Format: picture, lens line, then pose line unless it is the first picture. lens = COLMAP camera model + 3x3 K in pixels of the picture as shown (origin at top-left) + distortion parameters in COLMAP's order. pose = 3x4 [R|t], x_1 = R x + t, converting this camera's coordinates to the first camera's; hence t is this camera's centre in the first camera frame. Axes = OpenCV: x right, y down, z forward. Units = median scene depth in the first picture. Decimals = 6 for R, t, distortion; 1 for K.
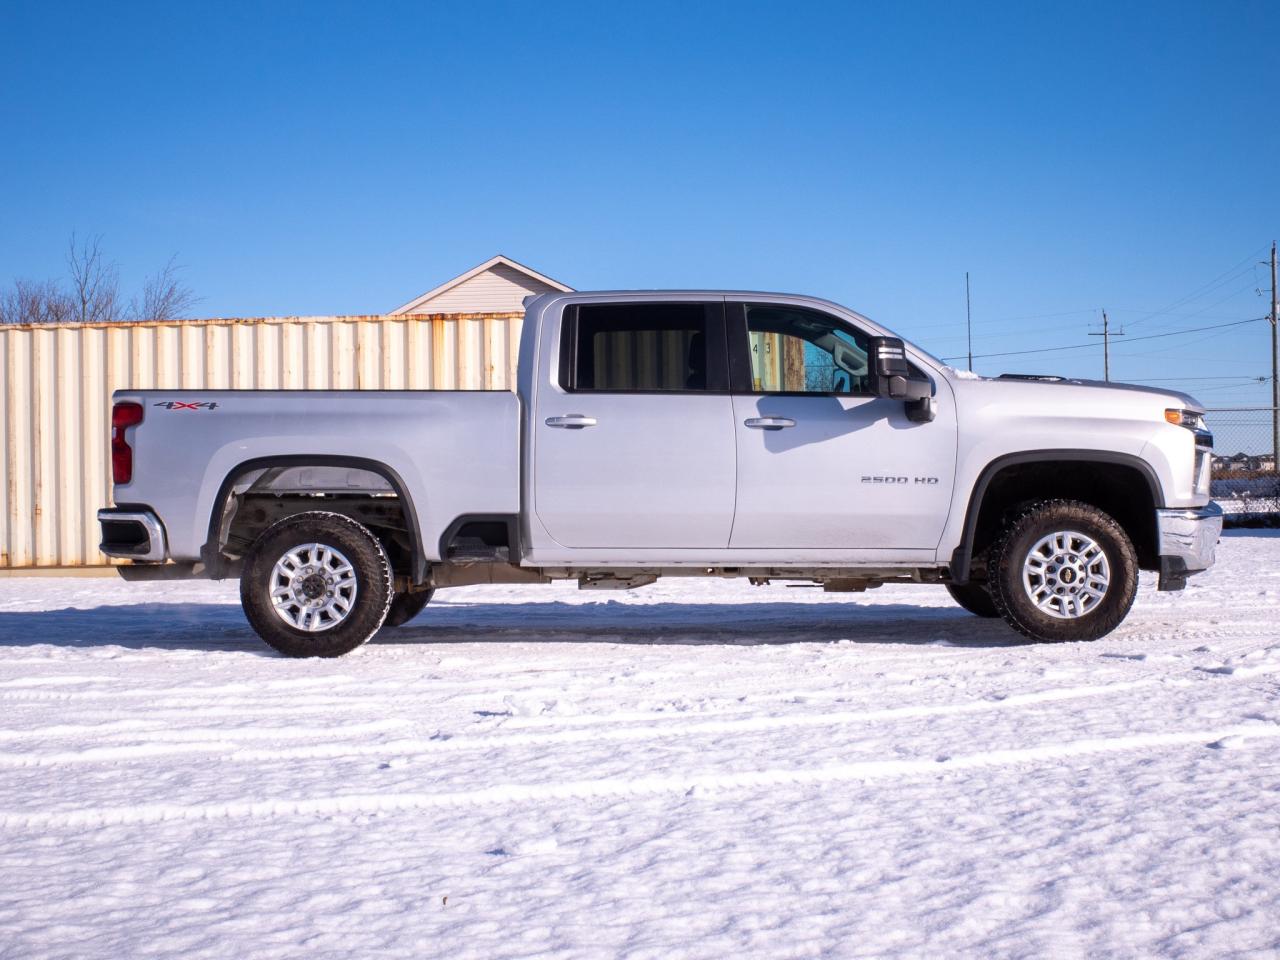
lens RADIAL K [[1669.2, 0, 640.0], [0, 1669.2, 480.0], [0, 0, 1]] dist [-0.110362, 0.019823]
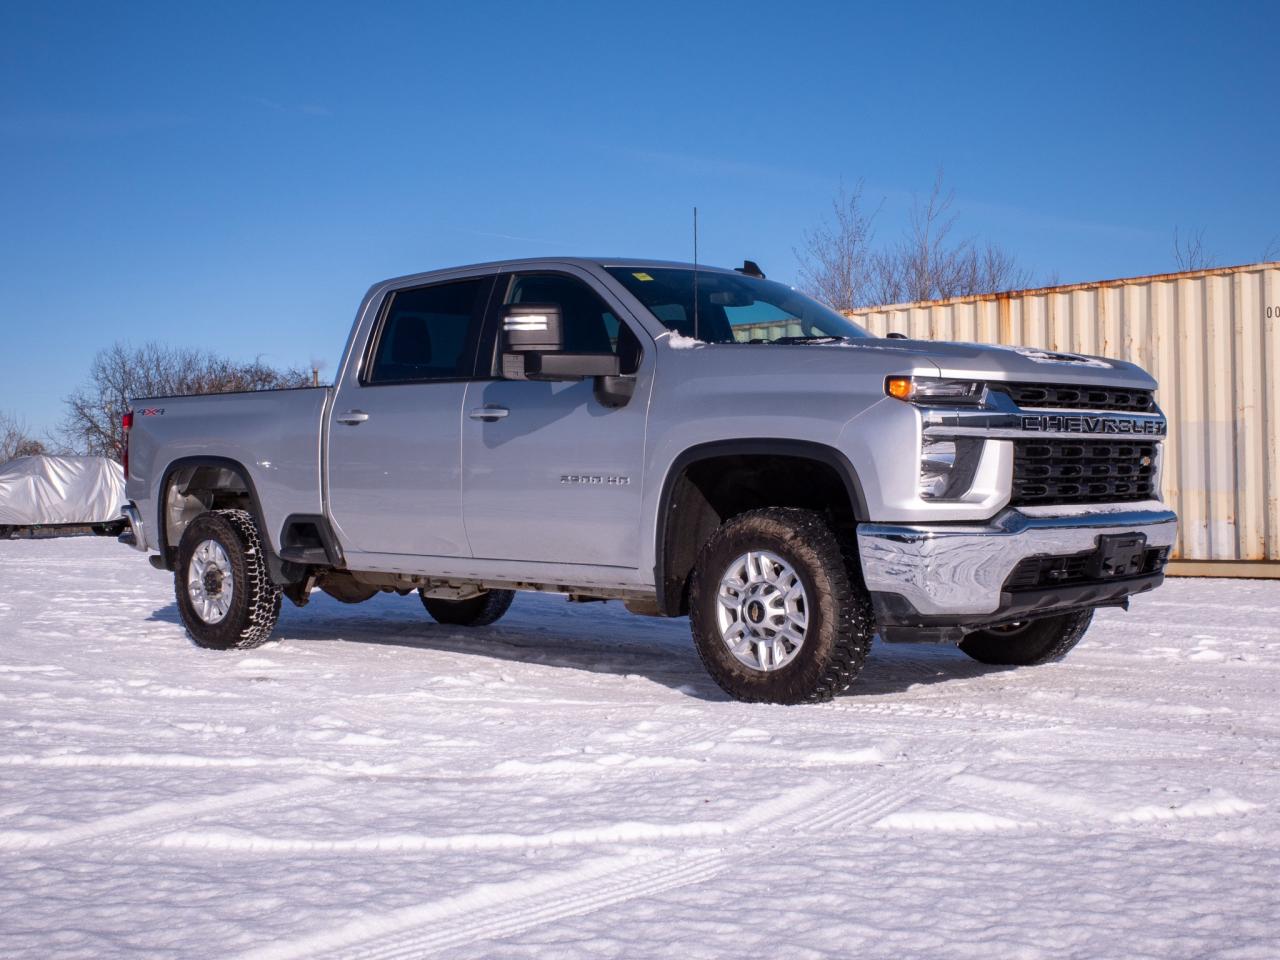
lens RADIAL K [[1669.2, 0, 640.0], [0, 1669.2, 480.0], [0, 0, 1]] dist [-0.110362, 0.019823]
pose [[0.715809, 0.001344, -0.698295, 0.728298], [0.001552, 0.999993, 0.003516, -0.002927], [0.698294, -0.003601, 0.715802, 0.439566]]
